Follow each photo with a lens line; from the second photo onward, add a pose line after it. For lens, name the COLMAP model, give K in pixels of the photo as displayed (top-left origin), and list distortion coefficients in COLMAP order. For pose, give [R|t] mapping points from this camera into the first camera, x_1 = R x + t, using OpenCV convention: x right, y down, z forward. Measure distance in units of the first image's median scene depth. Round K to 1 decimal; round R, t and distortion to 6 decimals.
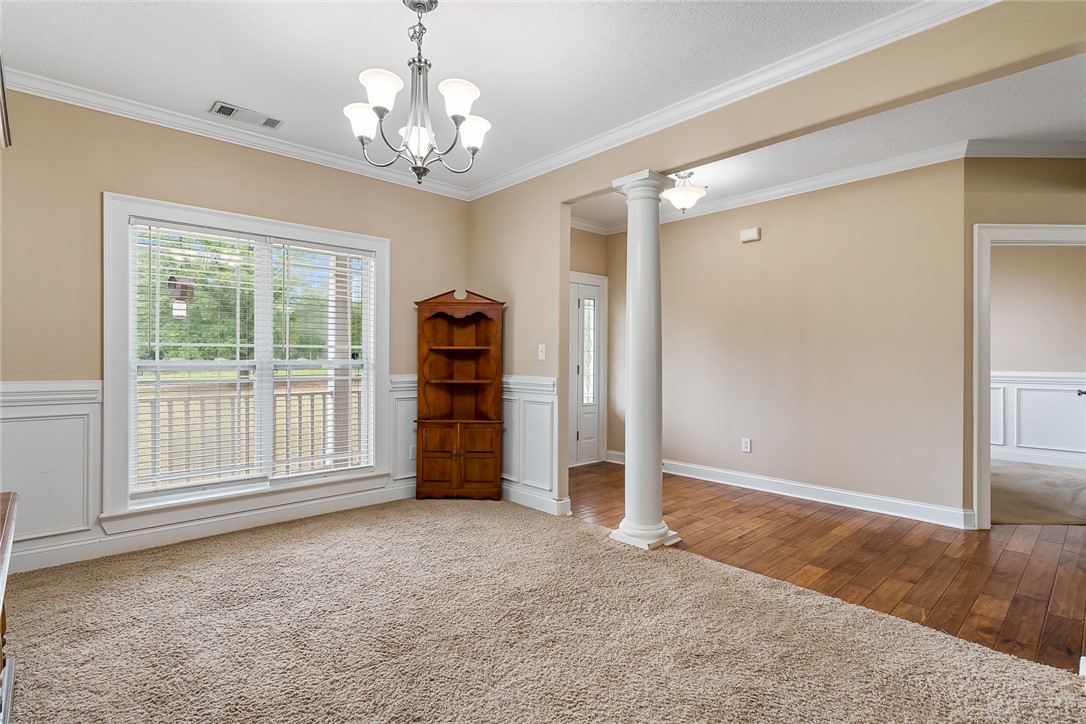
lens RADIAL K [[524.7, 0, 543.9], [0, 524.7, 356.7], [0, 0, 1]] dist [-0.000854, 0.002333]
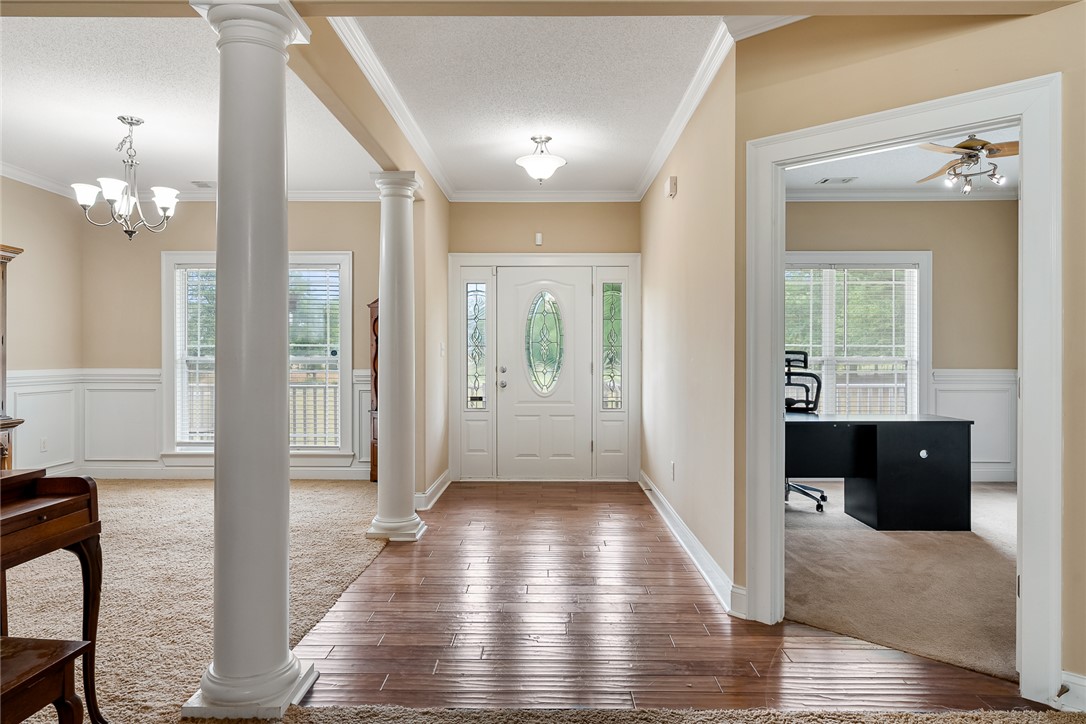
lens RADIAL K [[701.4, 0, 543.9], [0, 701.4, 369.5], [0, 0, 1]] dist [0.011498, -0.000485]
pose [[0.724116, 0.012397, -0.689567, 1.224694], [0.004142, 0.999742, 0.022324, 0.001934], [0.689666, -0.019021, 0.723878, 0.202028]]
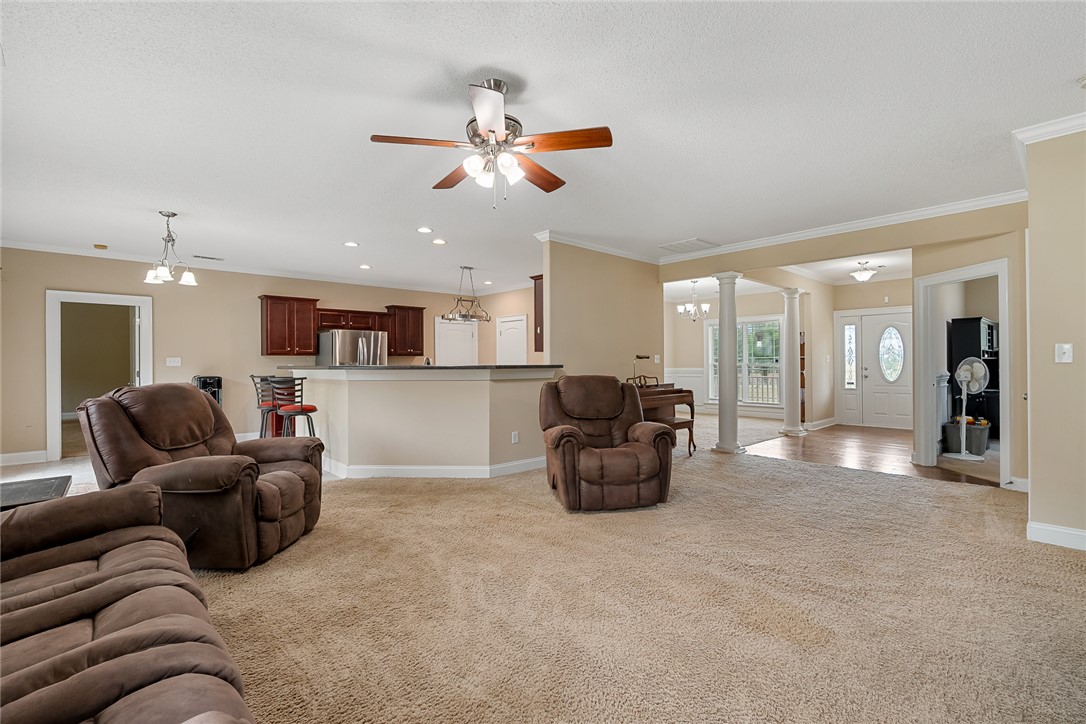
lens RADIAL K [[498.1, 0, 542.3], [0, 498.1, 365.9], [0, 0, 1]] dist [-0.004685, 0.000242]
pose [[0.004051, 0.003391, -0.999986, 2.358530], [0.014218, 0.999893, 0.003449, -0.002897], [0.999891, -0.014231, 0.004002, -0.181056]]
